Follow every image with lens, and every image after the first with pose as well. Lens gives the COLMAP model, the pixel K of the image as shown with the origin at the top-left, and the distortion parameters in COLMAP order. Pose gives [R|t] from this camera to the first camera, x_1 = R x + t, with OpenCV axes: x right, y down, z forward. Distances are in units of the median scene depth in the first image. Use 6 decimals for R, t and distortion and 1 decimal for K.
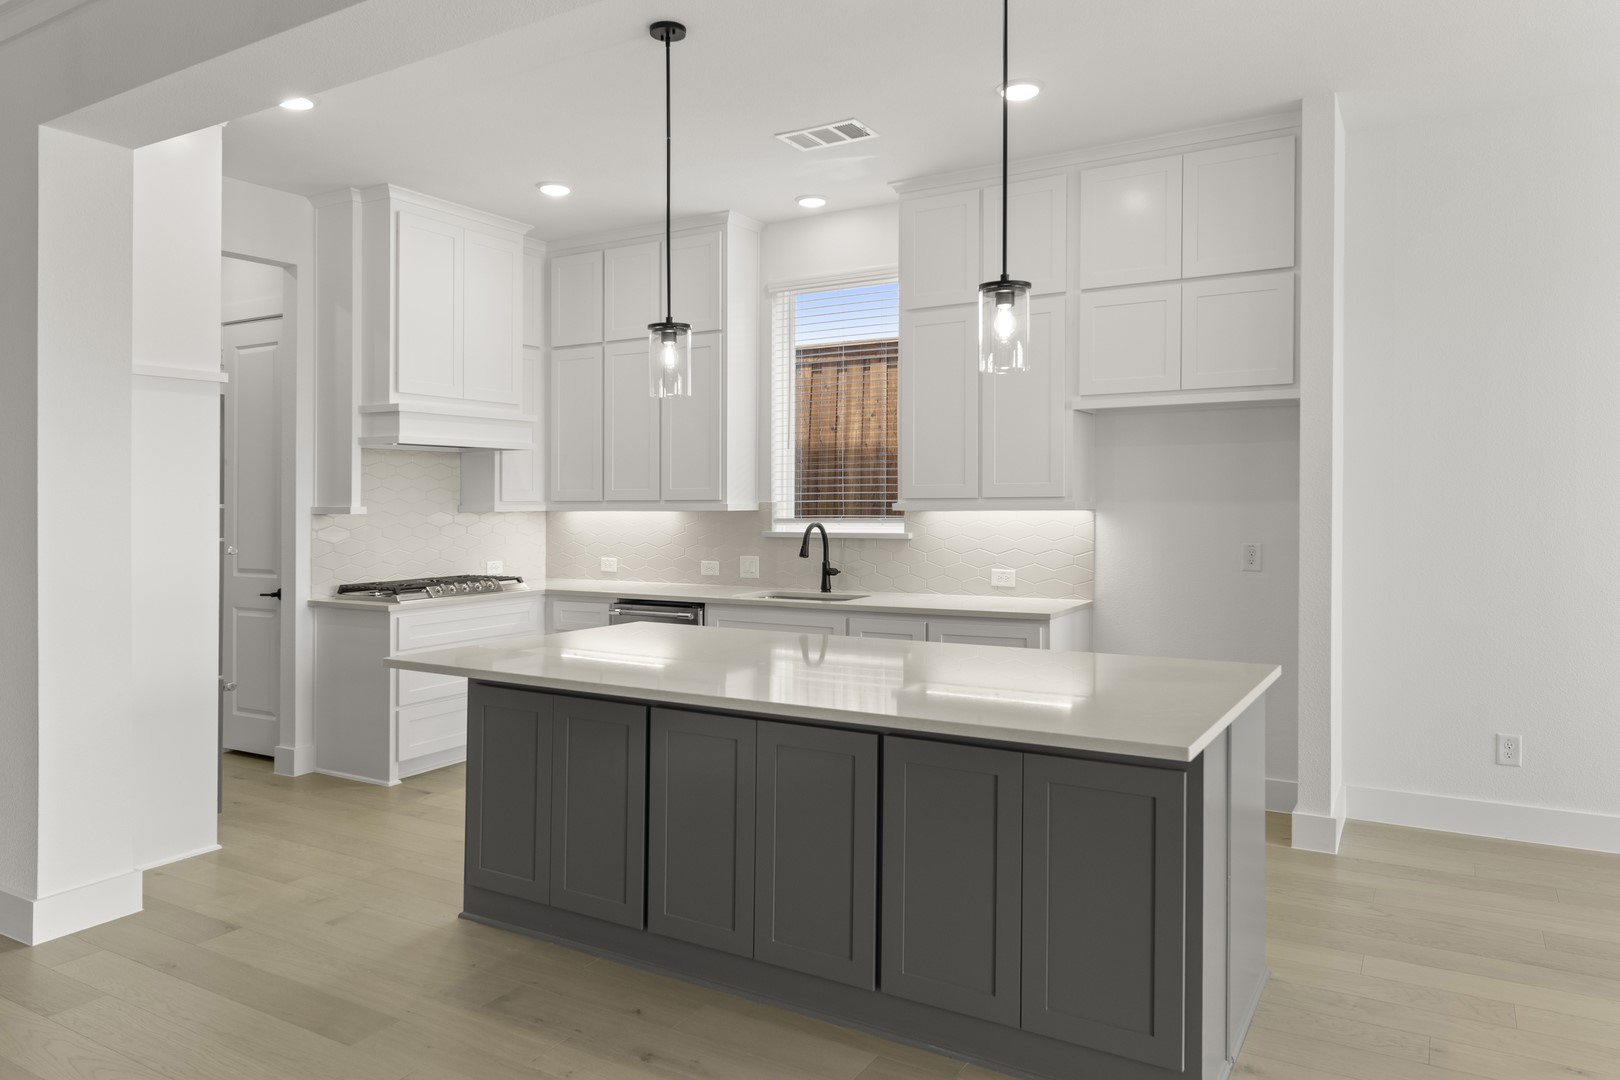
lens RADIAL K [[1058.2, 0, 831.5], [0, 1058.2, 495.5], [0, 0, 1]] dist [0.010505, 0.002363]
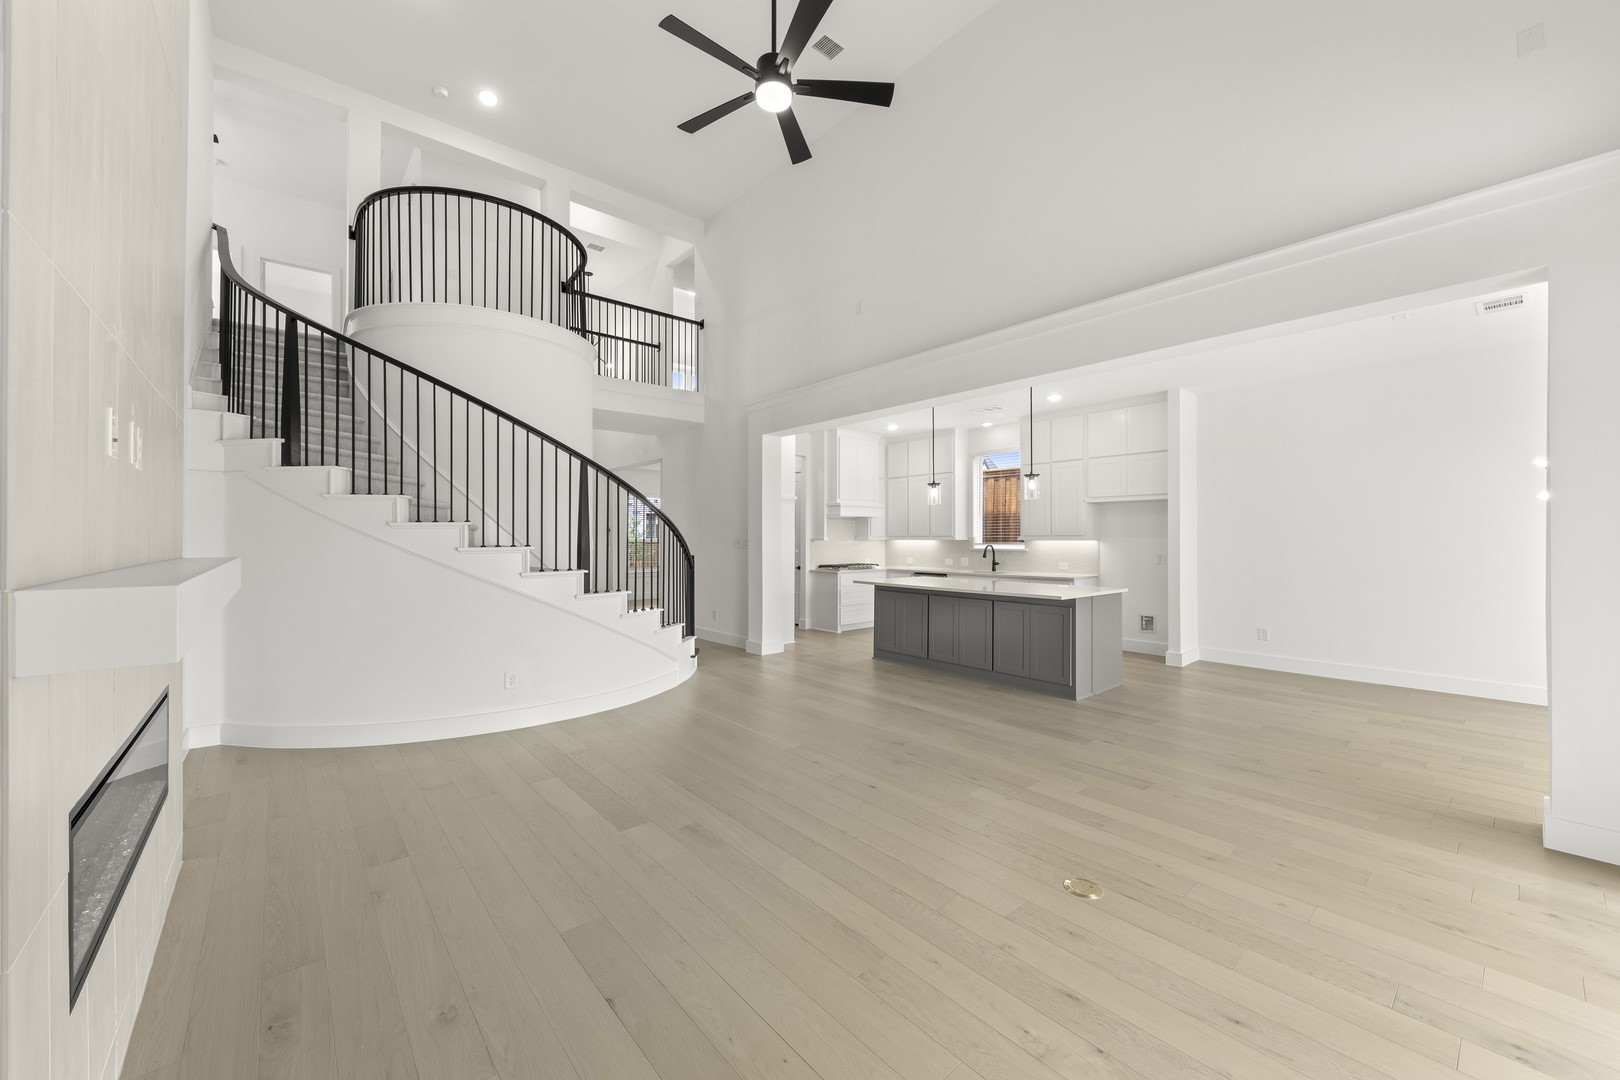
lens RADIAL K [[659.3, 0, 808.1], [0, 659.3, 526.6], [0, 0, 1]] dist [0.022129, 0.000058]
pose [[0.943703, -0.002686, -0.330783, 0.105089], [-0.000167, 0.999963, -0.008597, -0.004932], [0.330794, 0.008168, 0.943668, -0.714419]]
